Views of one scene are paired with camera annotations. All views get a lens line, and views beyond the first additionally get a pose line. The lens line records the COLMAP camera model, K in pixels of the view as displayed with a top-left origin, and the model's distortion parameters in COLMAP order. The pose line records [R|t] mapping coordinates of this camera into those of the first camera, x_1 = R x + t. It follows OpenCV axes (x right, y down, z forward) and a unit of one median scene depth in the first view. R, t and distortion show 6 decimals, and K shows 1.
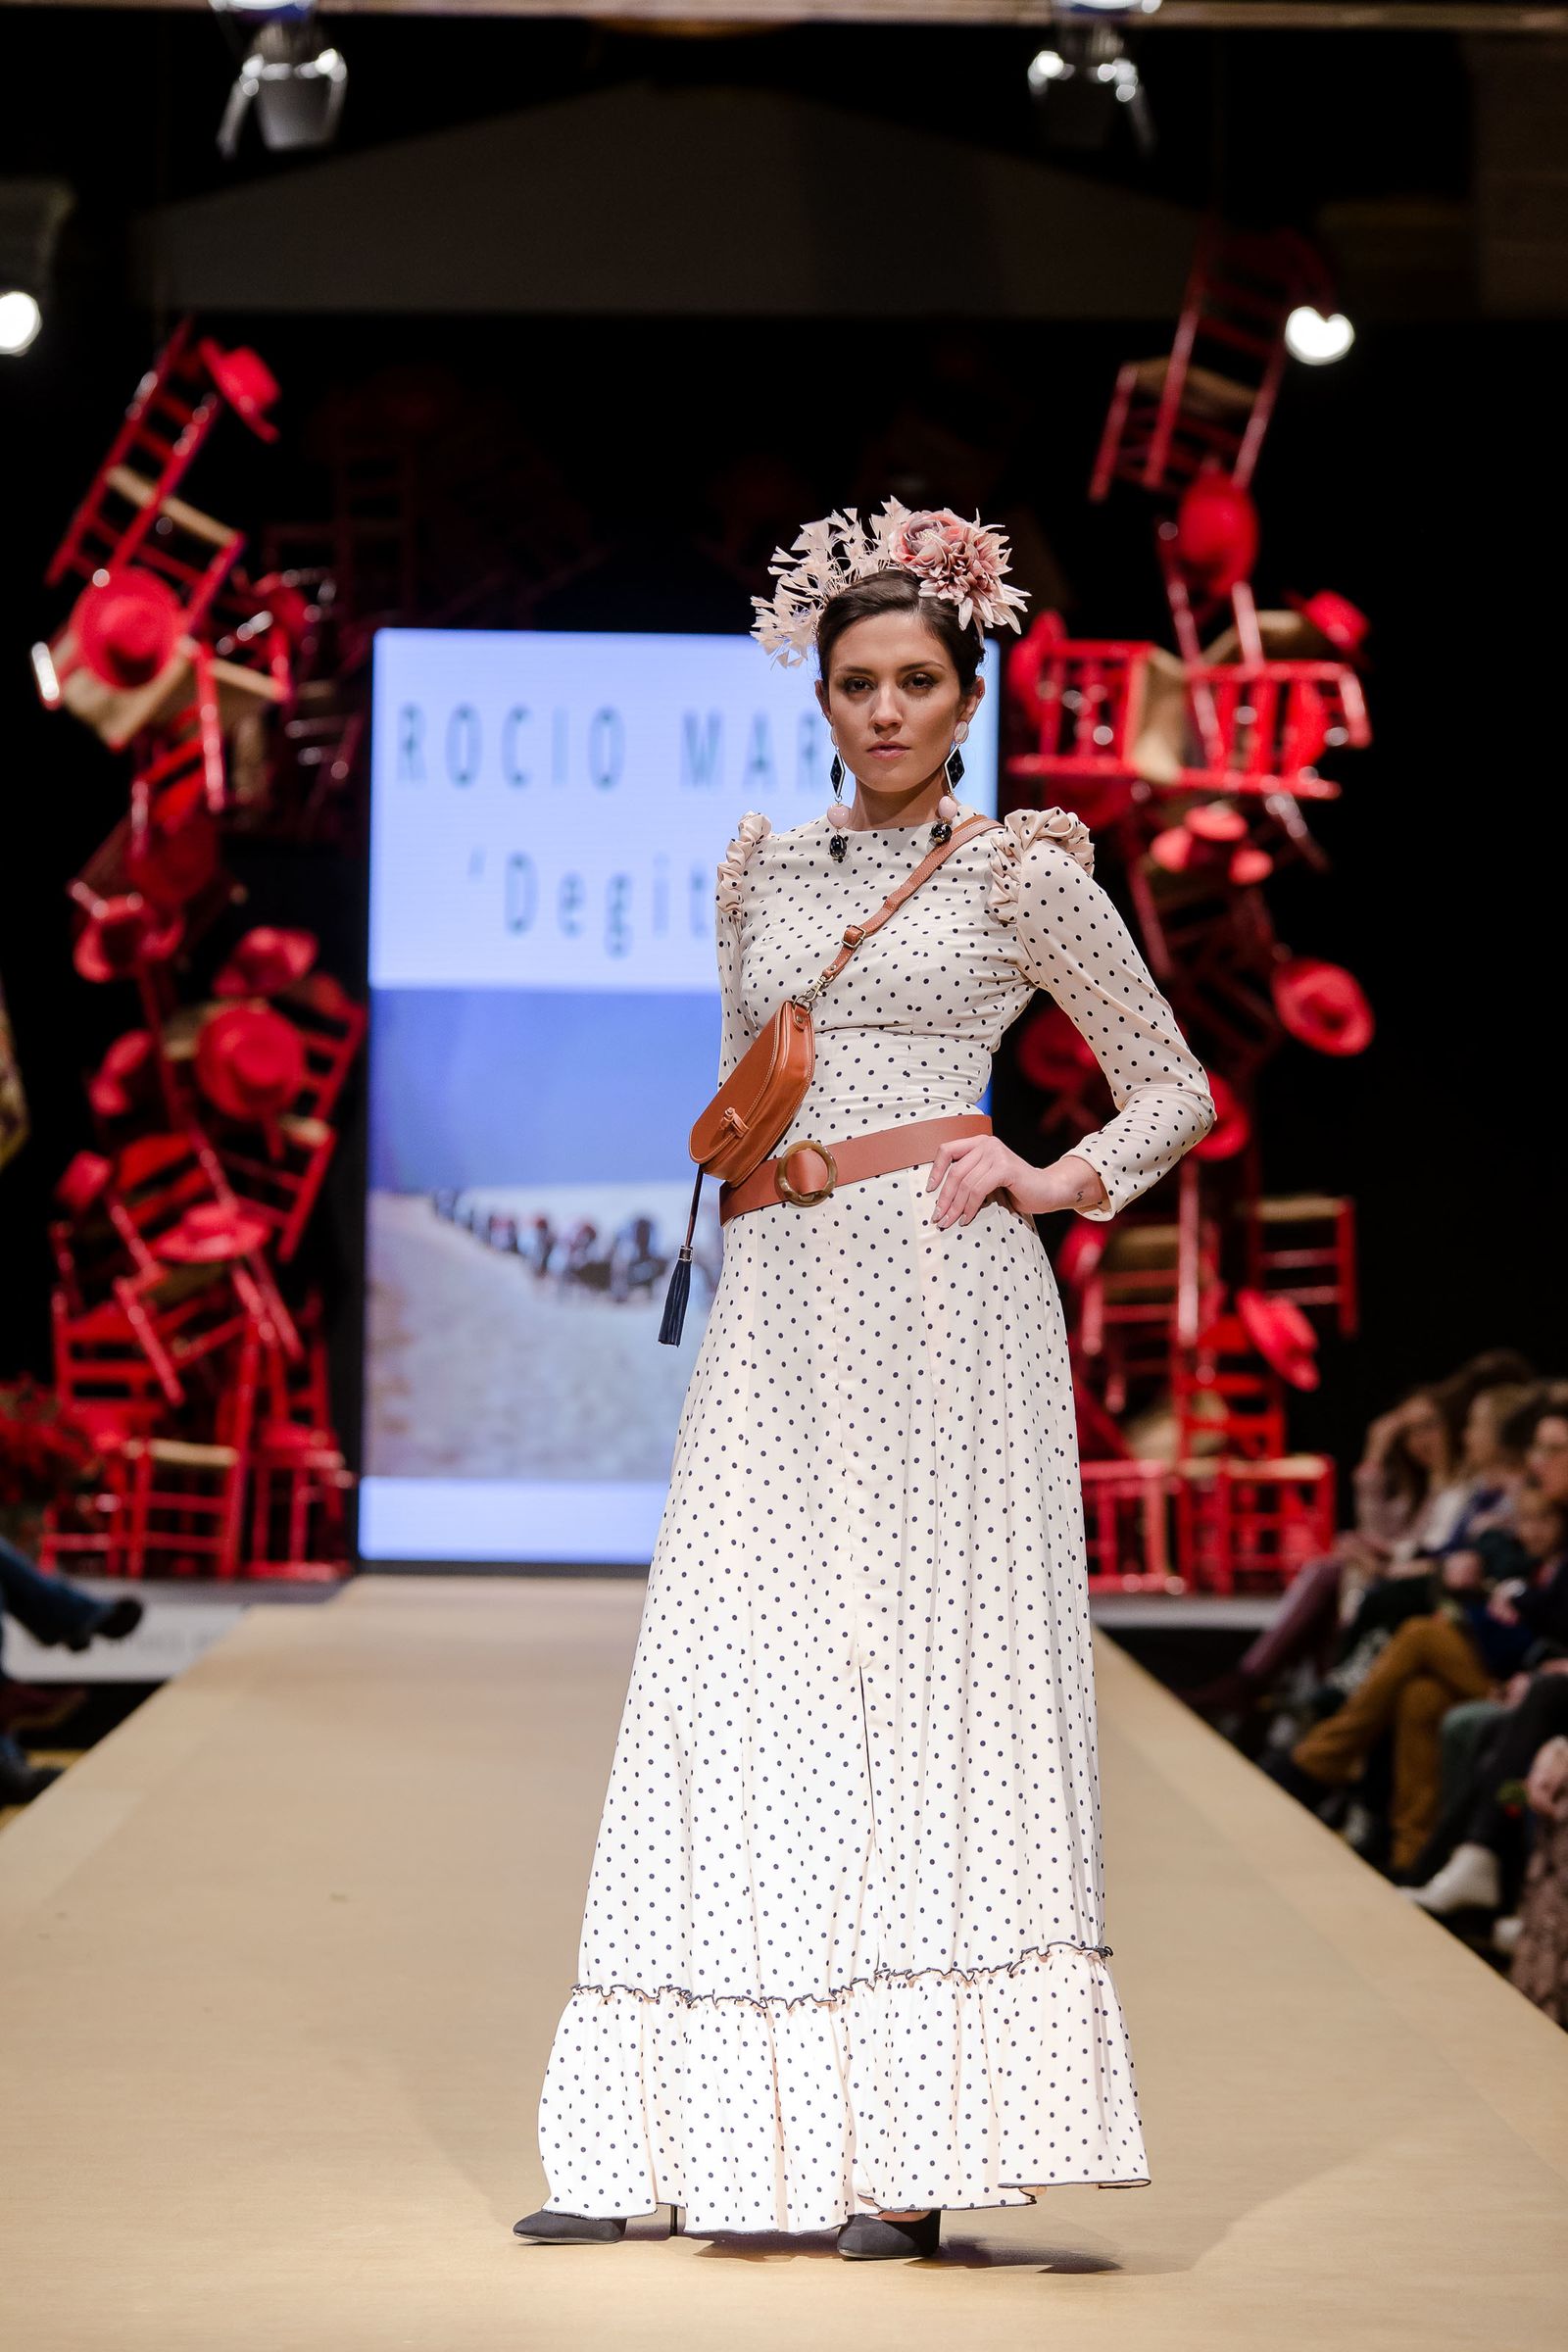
lens RADIAL K [[16431.2, 0, 994.8], [0, 16431.2, 1056.3], [0, 0, 1]] dist [0.283775, 0.000000]
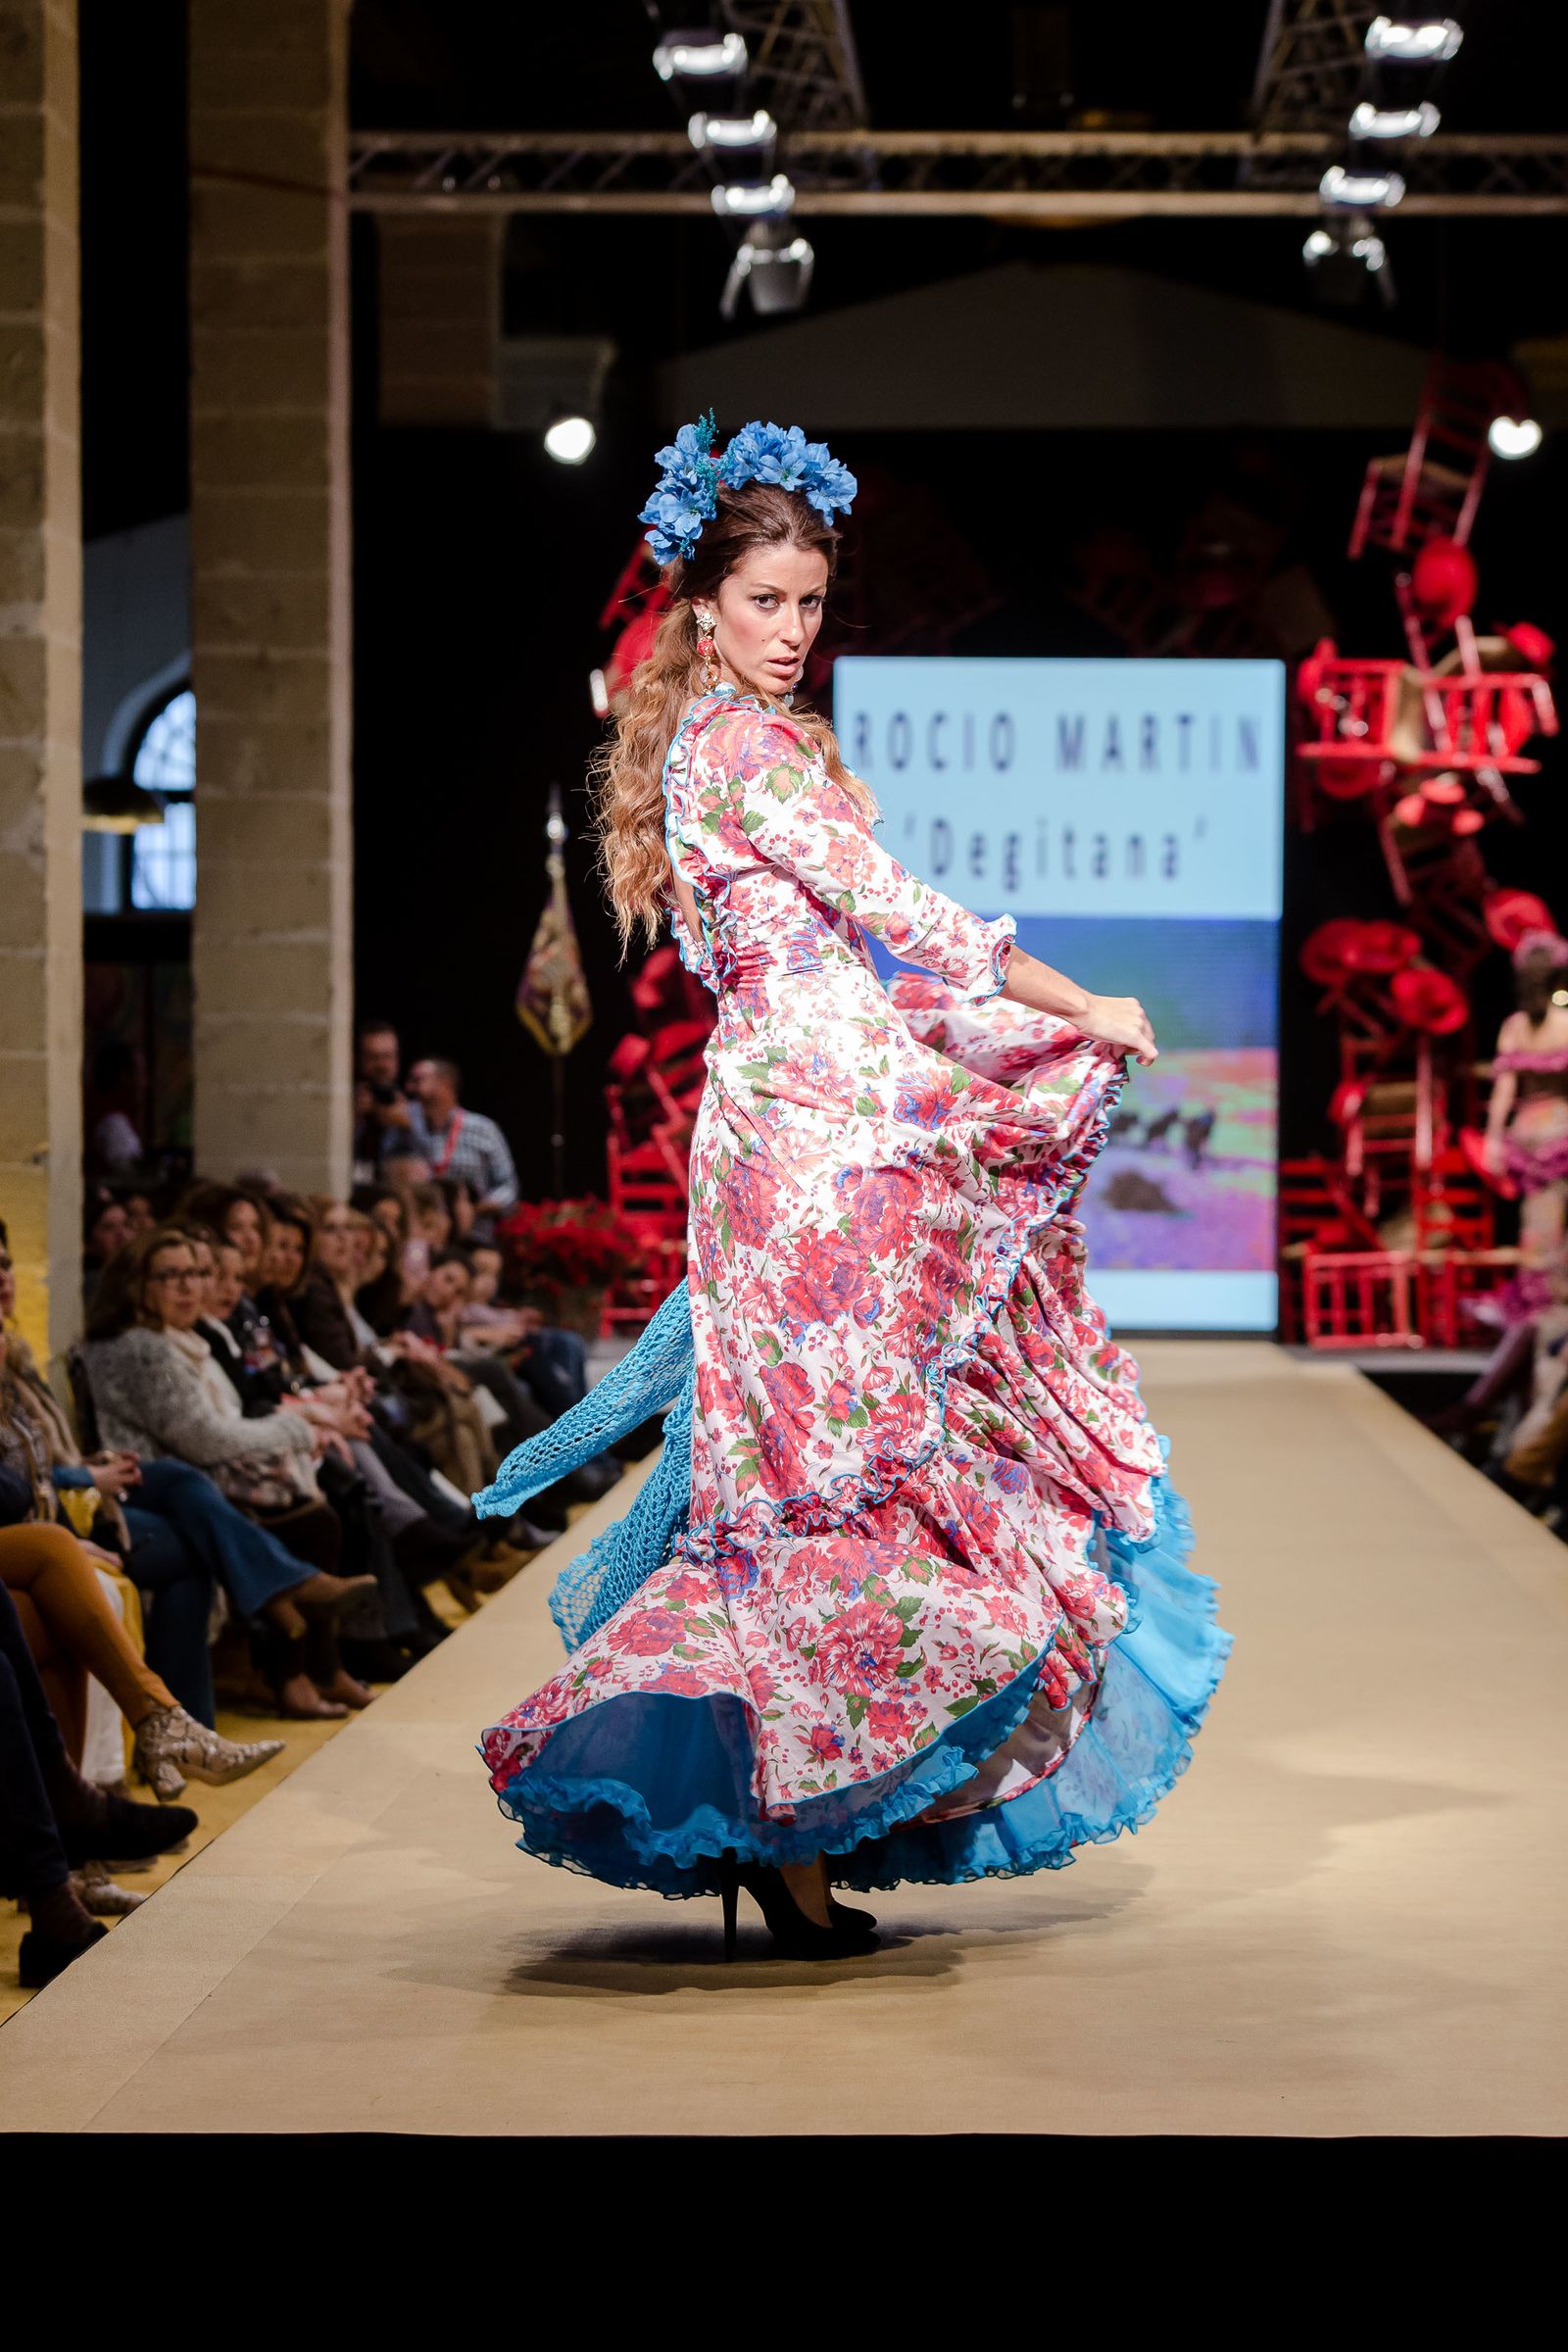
lens RADIAL K [[16431.2, 0, 662.6], [0, 16431.2, 1347.1], [0, 0, 1]] dist [0.283775, 0.000000]
pose [[0.998929, -0.006220, -0.045841, 0.011078], [0.007194, 0.999751, 0.021113, 0.002898], [0.045698, -0.021421, 0.998726, -0.391257]]
